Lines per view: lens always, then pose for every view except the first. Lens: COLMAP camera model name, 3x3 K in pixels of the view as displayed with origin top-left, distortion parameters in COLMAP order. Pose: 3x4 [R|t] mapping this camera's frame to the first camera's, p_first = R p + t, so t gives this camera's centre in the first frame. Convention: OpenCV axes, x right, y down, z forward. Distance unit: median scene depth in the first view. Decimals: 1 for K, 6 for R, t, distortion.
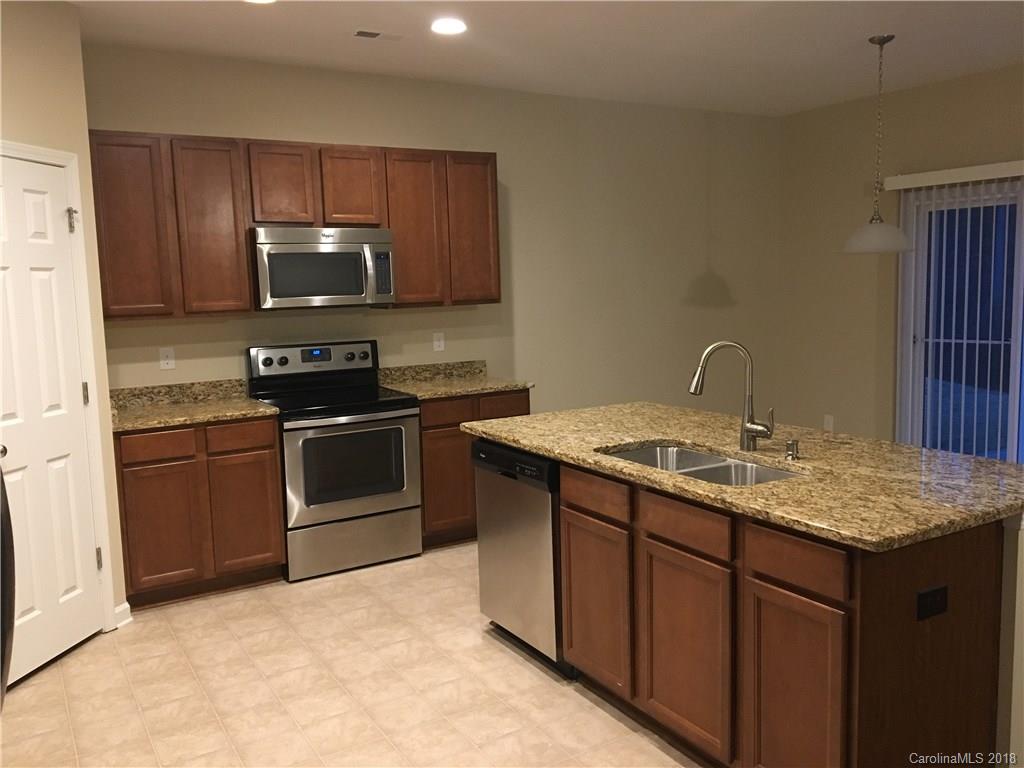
lens RADIAL K [[897.4, 0, 512.0], [0, 897.4, 384.0], [0, 0, 1]] dist [0.065865, -0.004194]
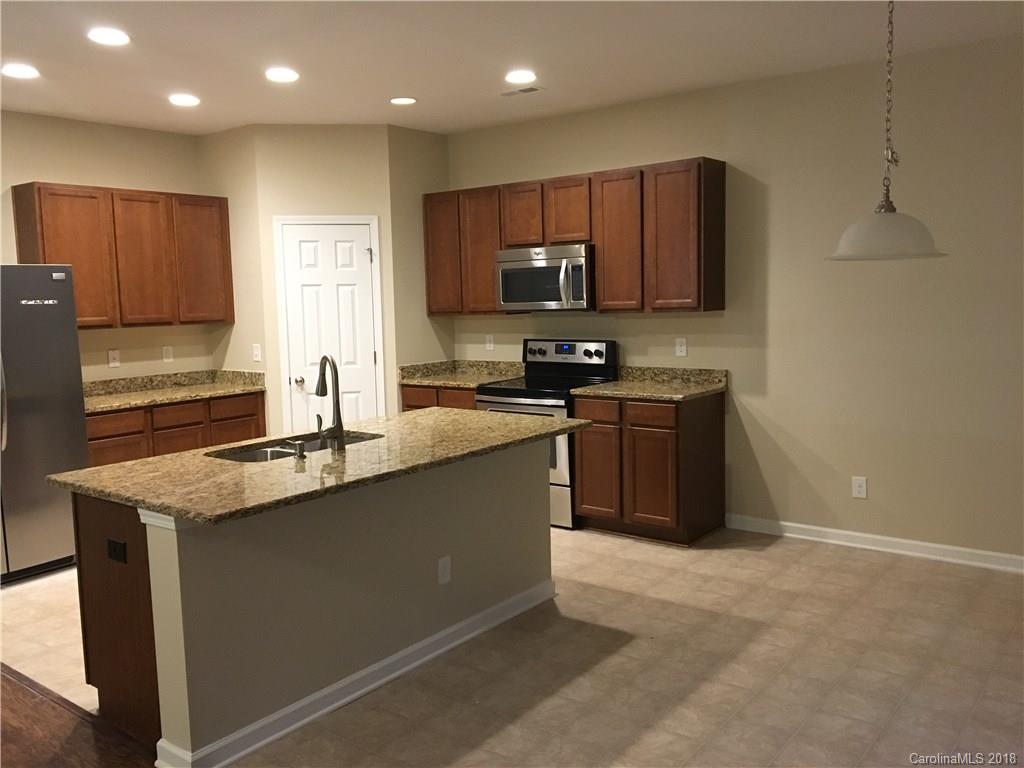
lens RADIAL K [[852.0, 0, 514.7], [0, 852.0, 382.4], [0, 0, 1]] dist [0.105363, -0.169668]
pose [[0.359831, 0.117266, -0.925619, 0.839985], [-0.092695, 0.991655, 0.089597, -0.084884], [0.928402, 0.053561, 0.367698, 0.508794]]
